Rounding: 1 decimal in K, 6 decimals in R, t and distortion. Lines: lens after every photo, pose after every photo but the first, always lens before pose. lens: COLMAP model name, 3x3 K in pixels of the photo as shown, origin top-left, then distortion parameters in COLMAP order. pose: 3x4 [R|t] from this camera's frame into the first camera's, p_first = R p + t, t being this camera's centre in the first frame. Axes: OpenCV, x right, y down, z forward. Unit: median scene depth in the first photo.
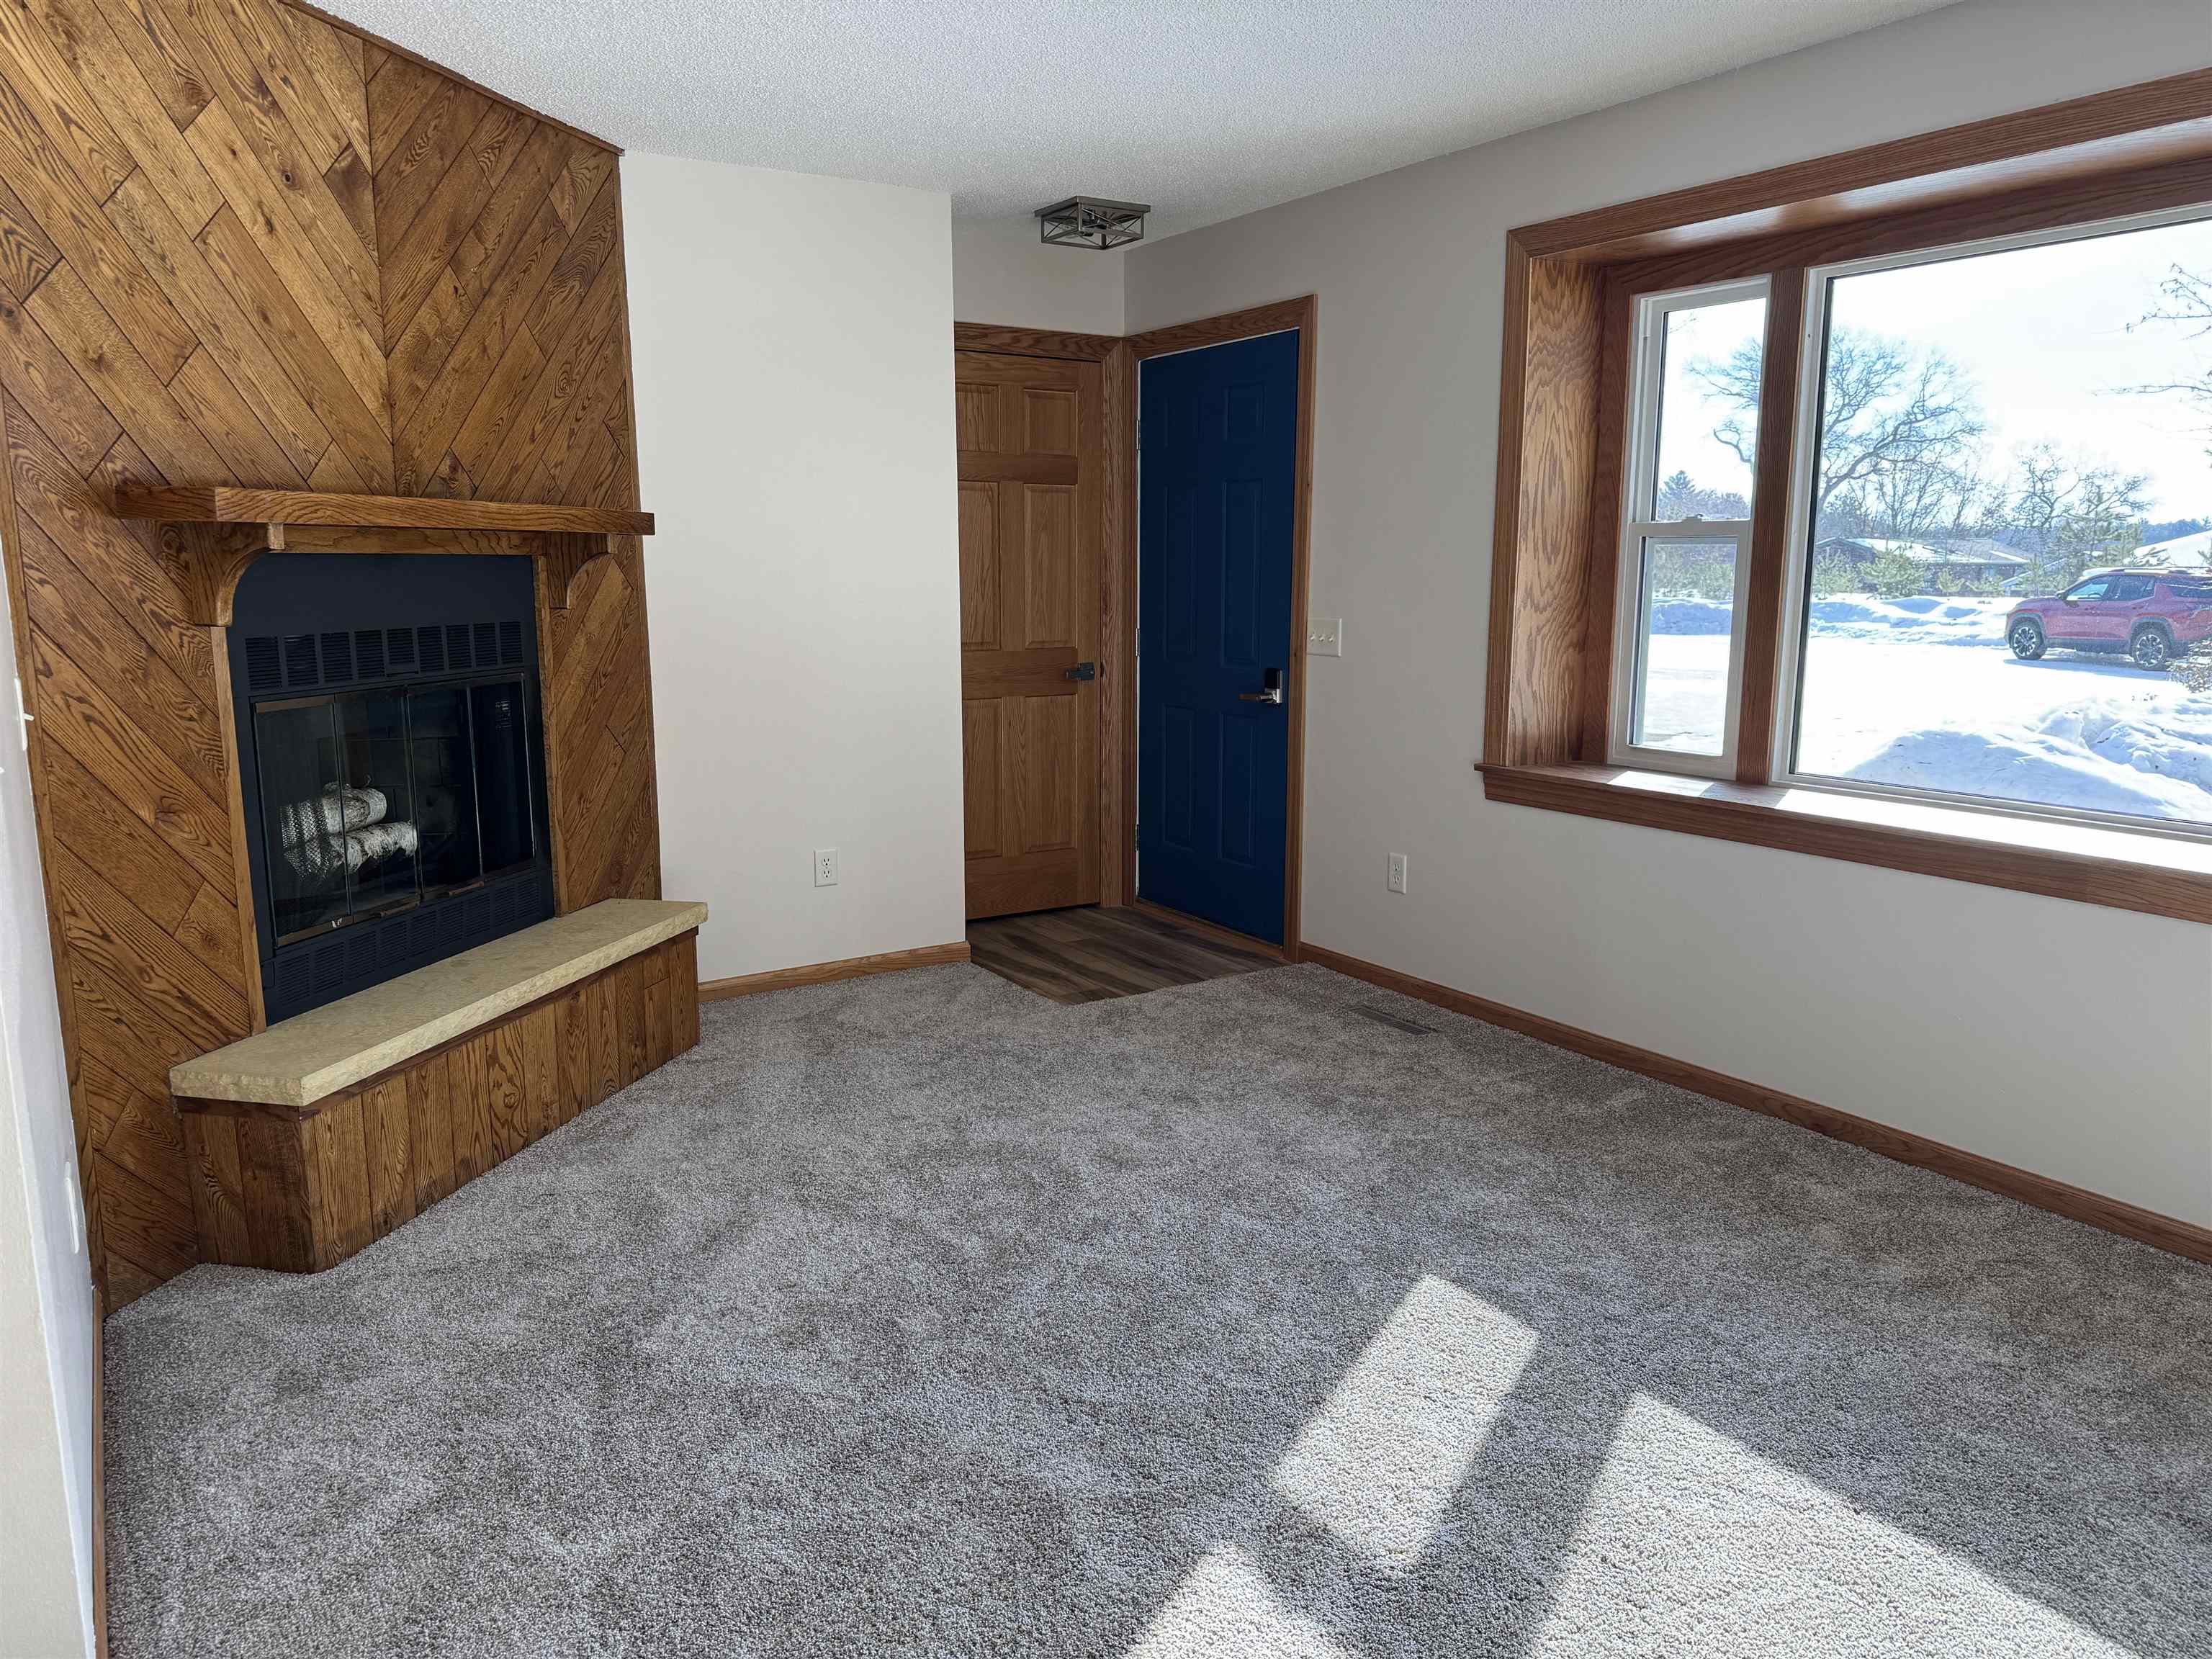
lens RADIAL K [[1555.3, 0, 1106.0], [0, 1555.3, 829.5], [0, 0, 1]] dist [0.003285, -0.027061]
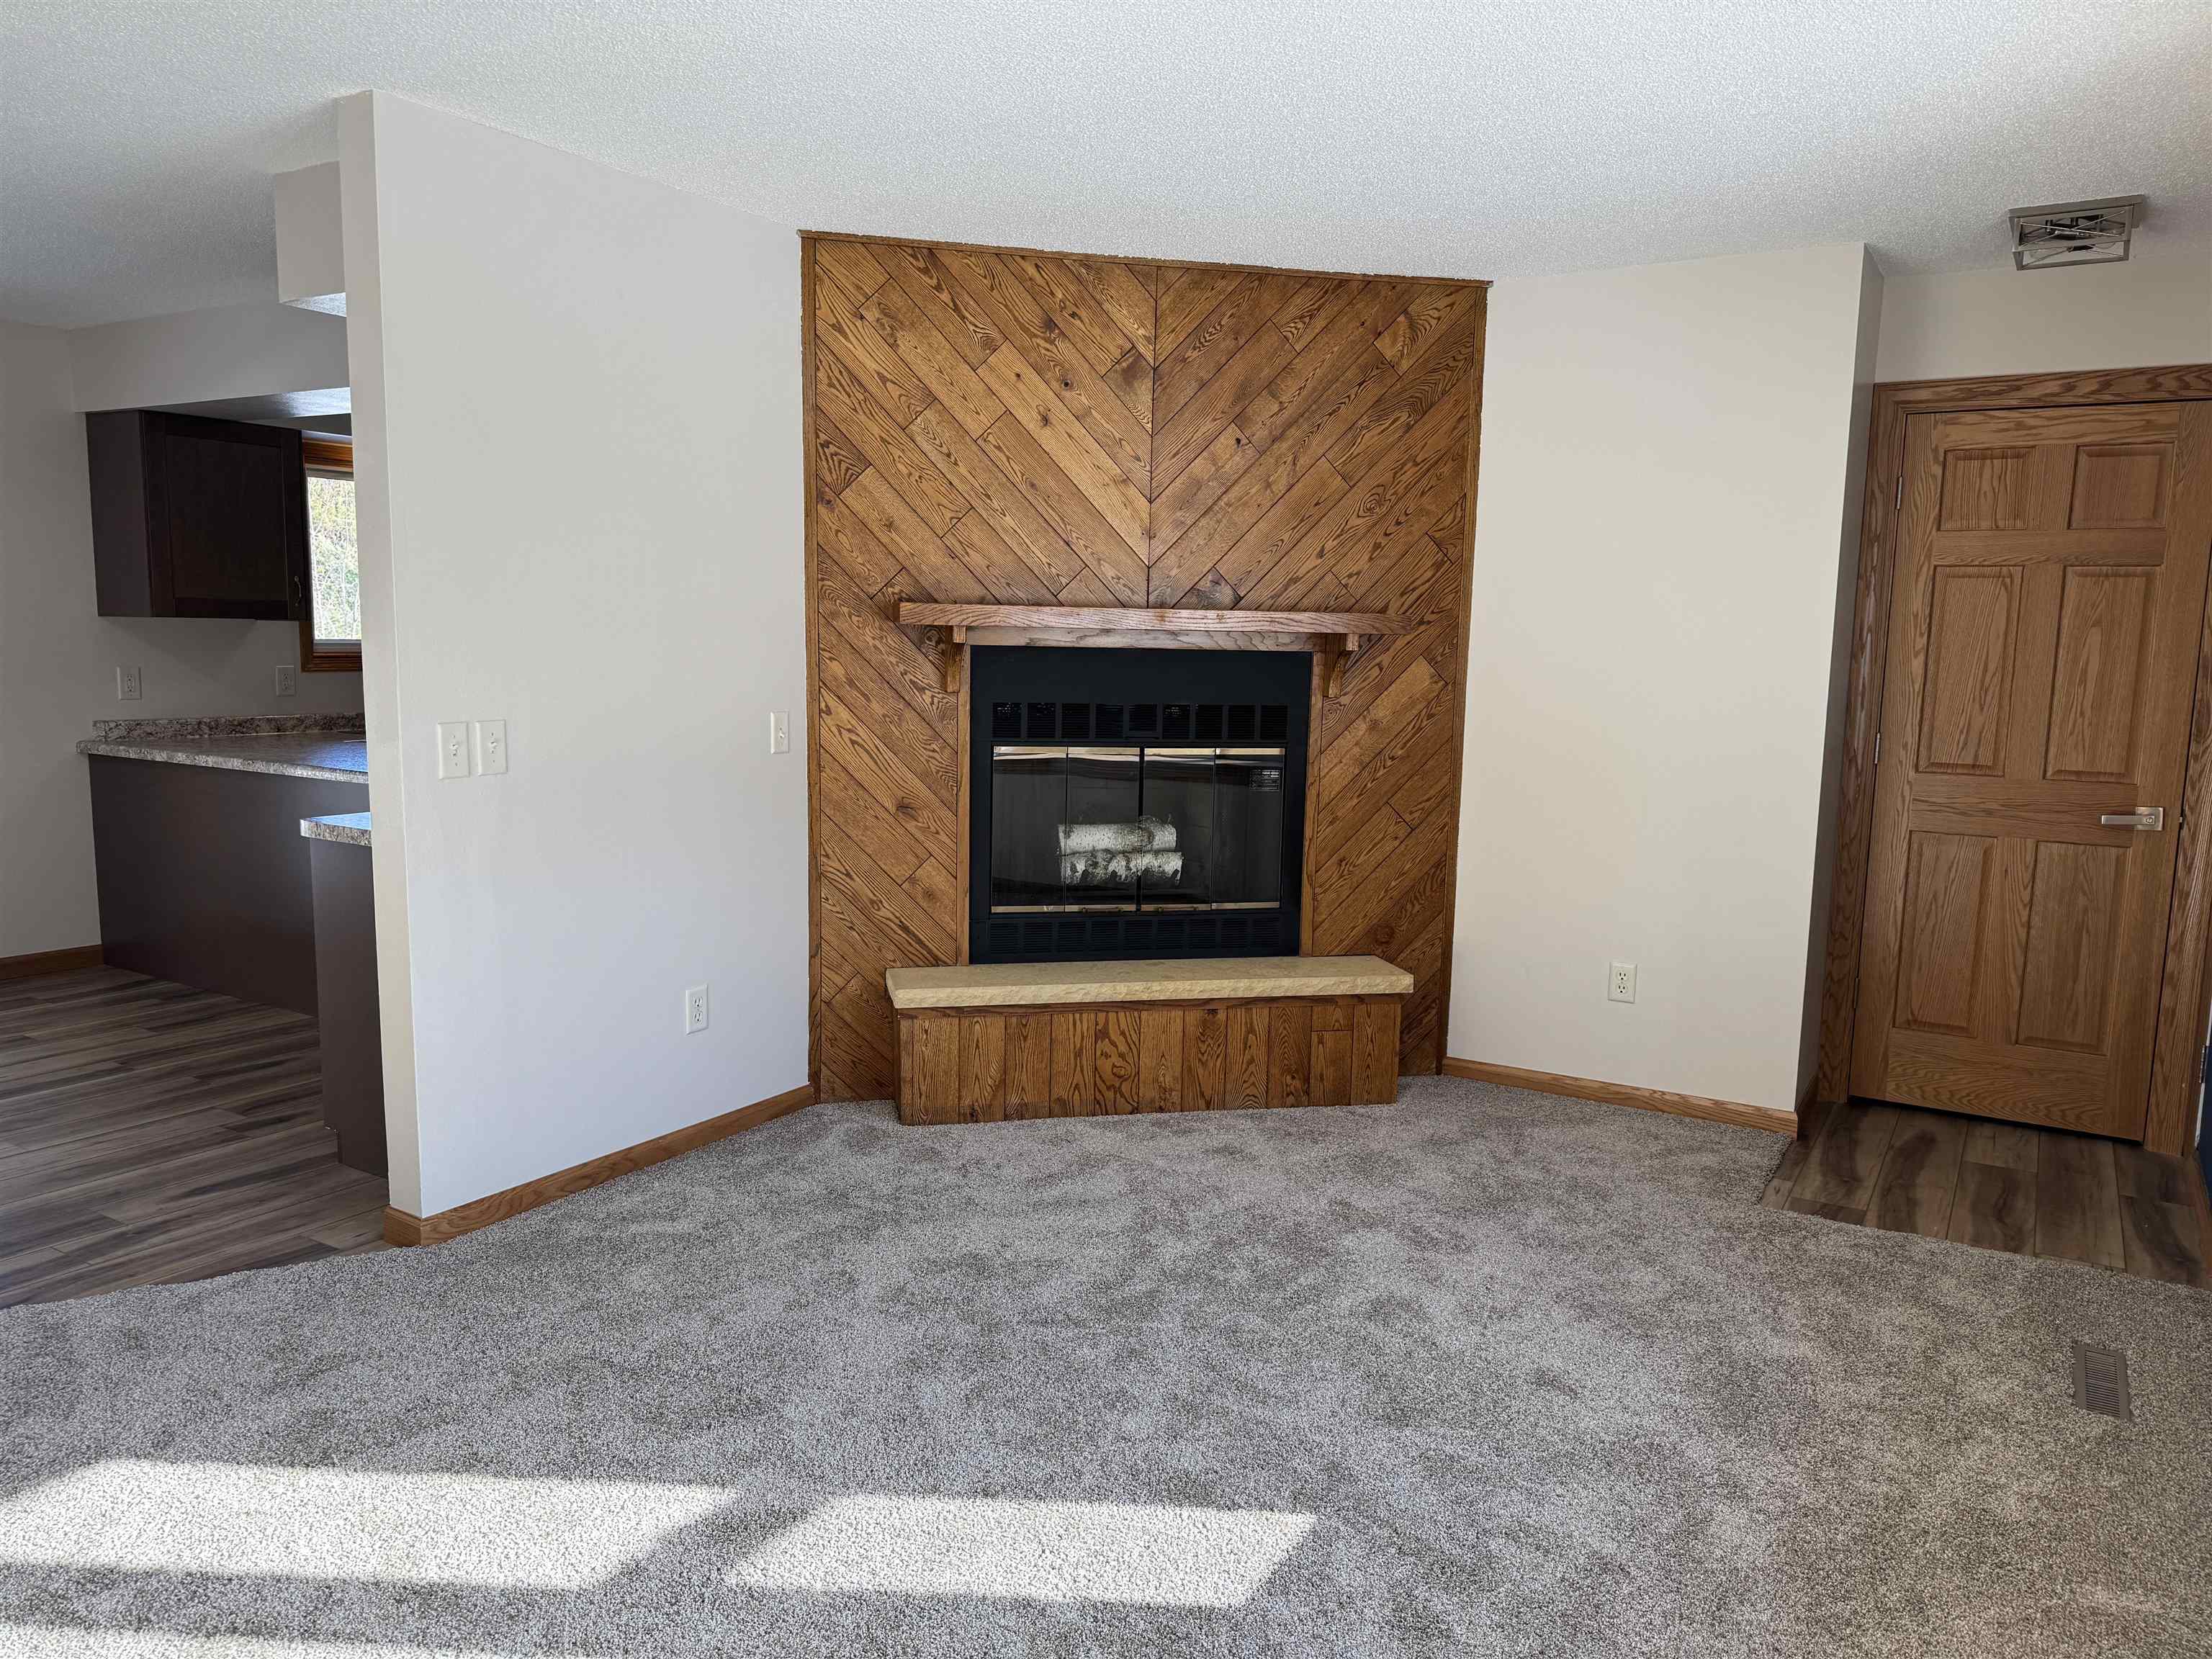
lens RADIAL K [[1534.7, 0, 1106.0], [0, 1534.7, 829.5], [0, 0, 1]] dist [0.119869, -0.156724]
pose [[0.432240, 0.121427, -0.893546, 0.735739], [-0.173073, 0.983642, 0.049949, -0.085240], [0.884994, 0.133059, 0.446185, 0.406213]]
